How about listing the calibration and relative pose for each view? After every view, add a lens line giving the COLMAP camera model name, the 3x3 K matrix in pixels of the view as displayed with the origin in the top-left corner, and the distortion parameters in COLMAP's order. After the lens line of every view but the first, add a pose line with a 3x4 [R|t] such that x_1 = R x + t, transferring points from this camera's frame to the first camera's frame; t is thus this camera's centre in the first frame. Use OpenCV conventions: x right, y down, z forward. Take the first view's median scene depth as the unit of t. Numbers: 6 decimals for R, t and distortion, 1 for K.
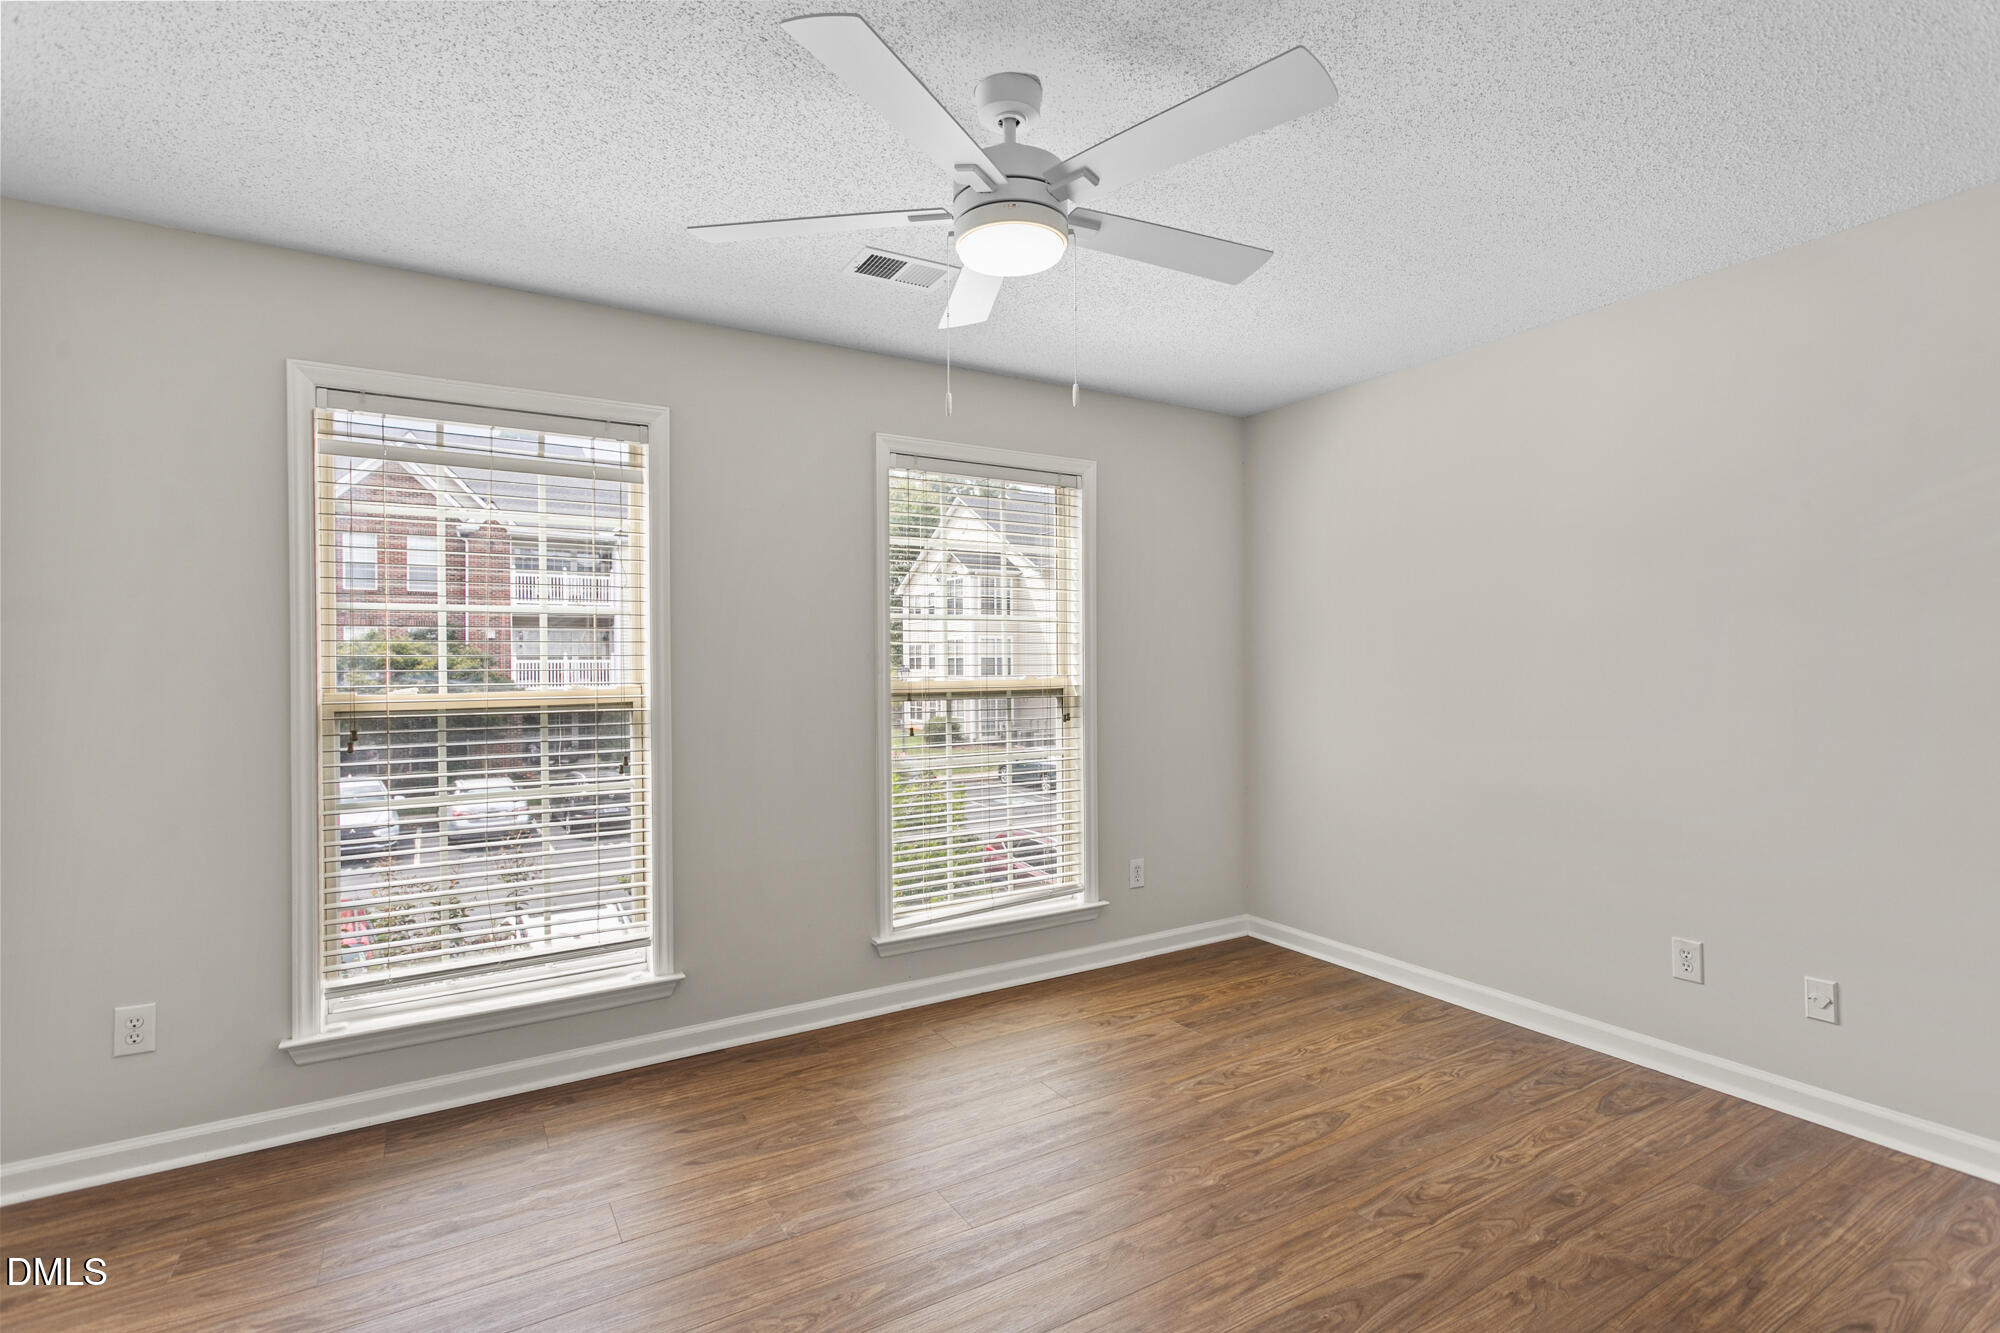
lens RADIAL K [[961.7, 0, 1013.2], [0, 961.7, 665.2], [0, 0, 1]] dist [-0.003246, 0.002540]
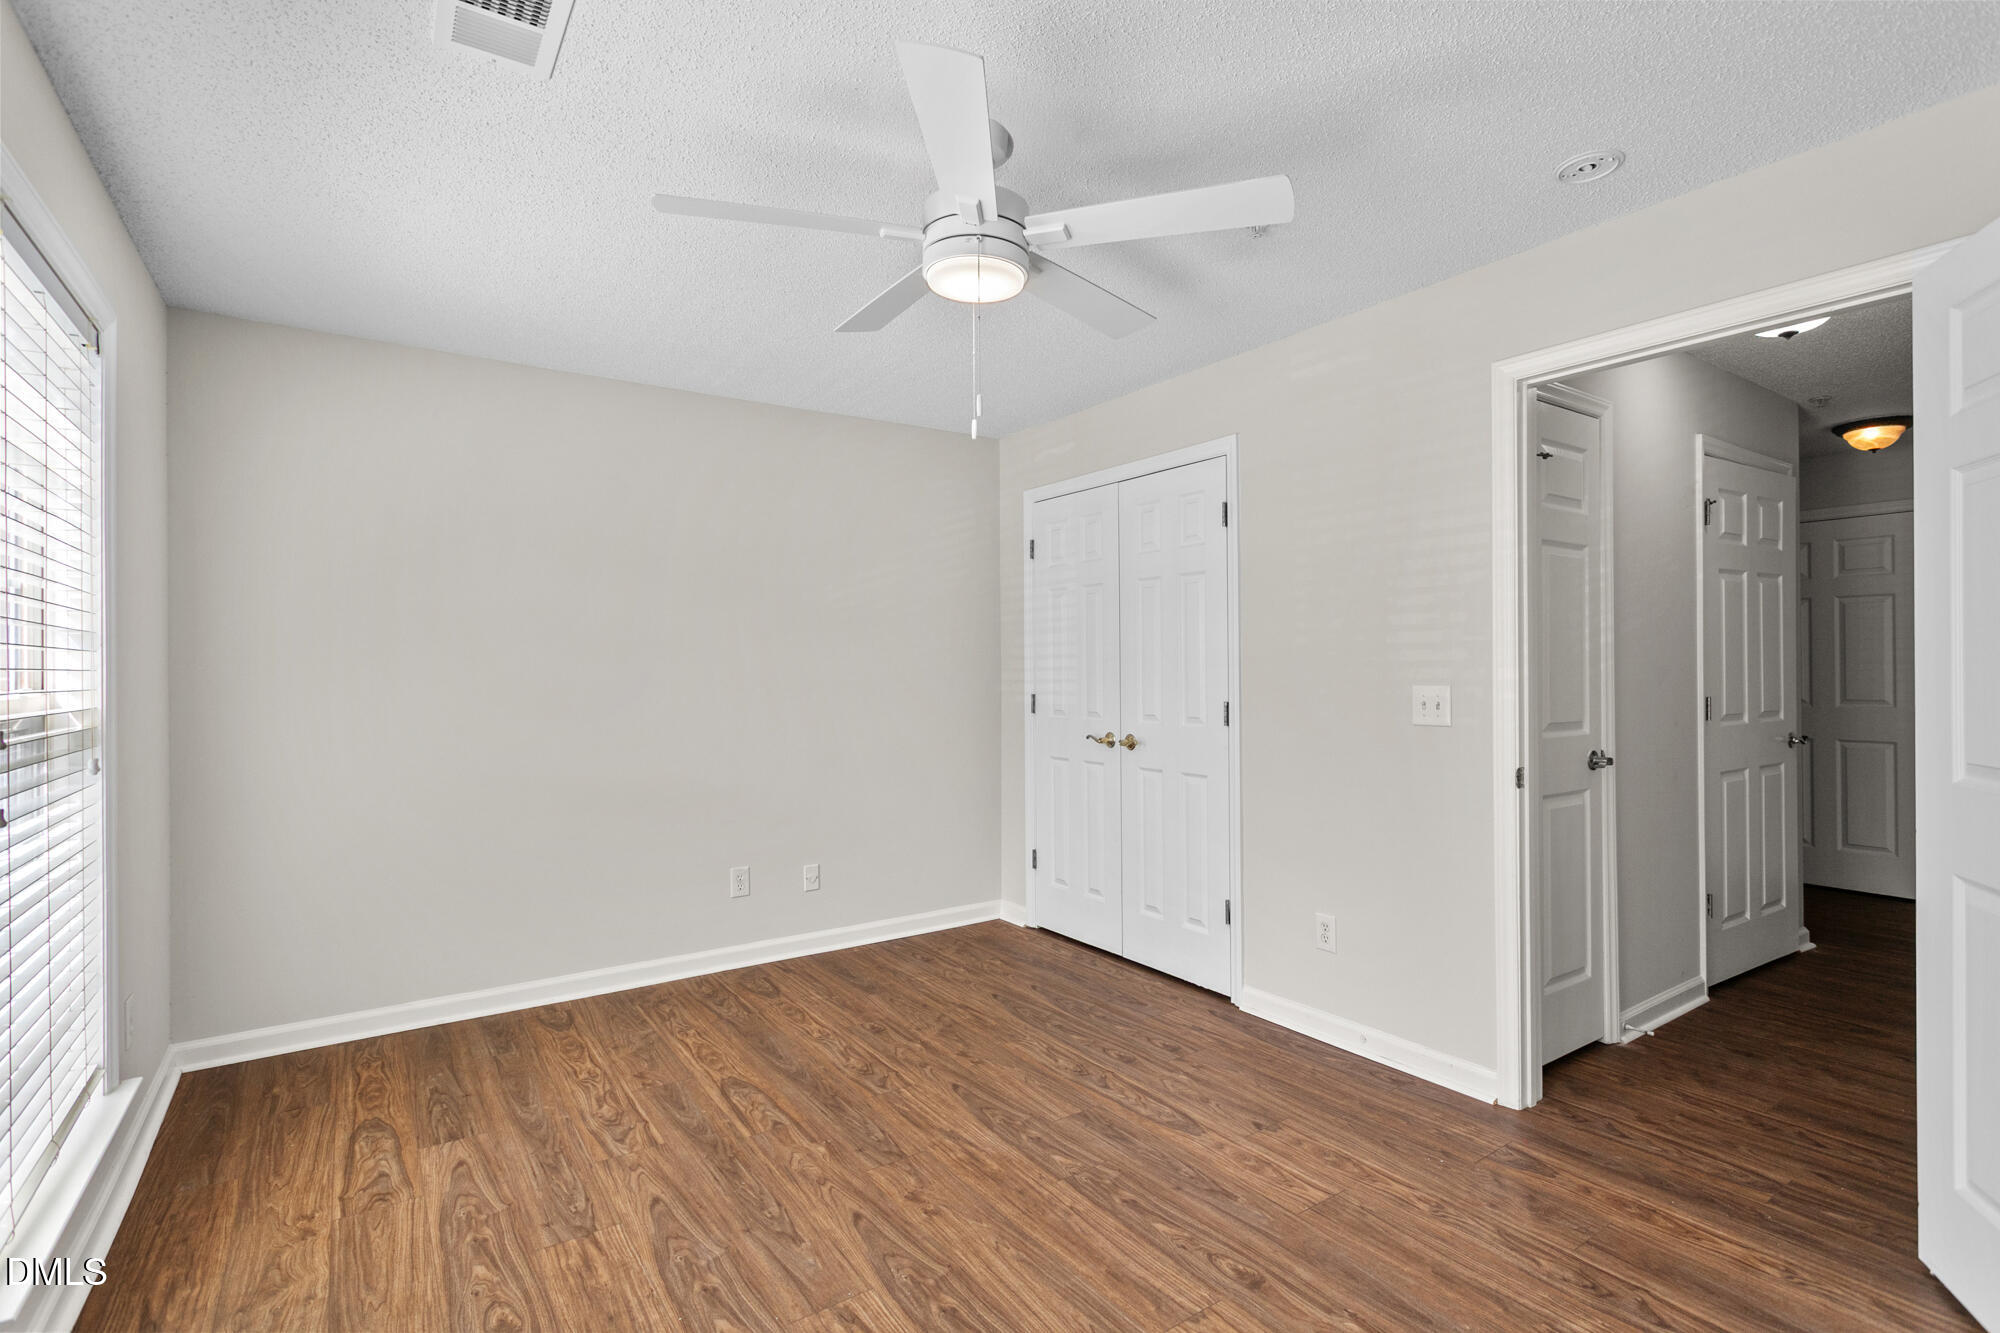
lens RADIAL K [[961.7, 0, 1003.5], [0, 961.7, 665.2], [0, 0, 1]] dist [-0.003246, 0.002540]
pose [[-0.074763, 0.012216, 0.997127, -0.694037], [0.009746, 0.999886, -0.011519, 0.009891], [-0.997154, 0.008857, -0.074873, 0.683290]]
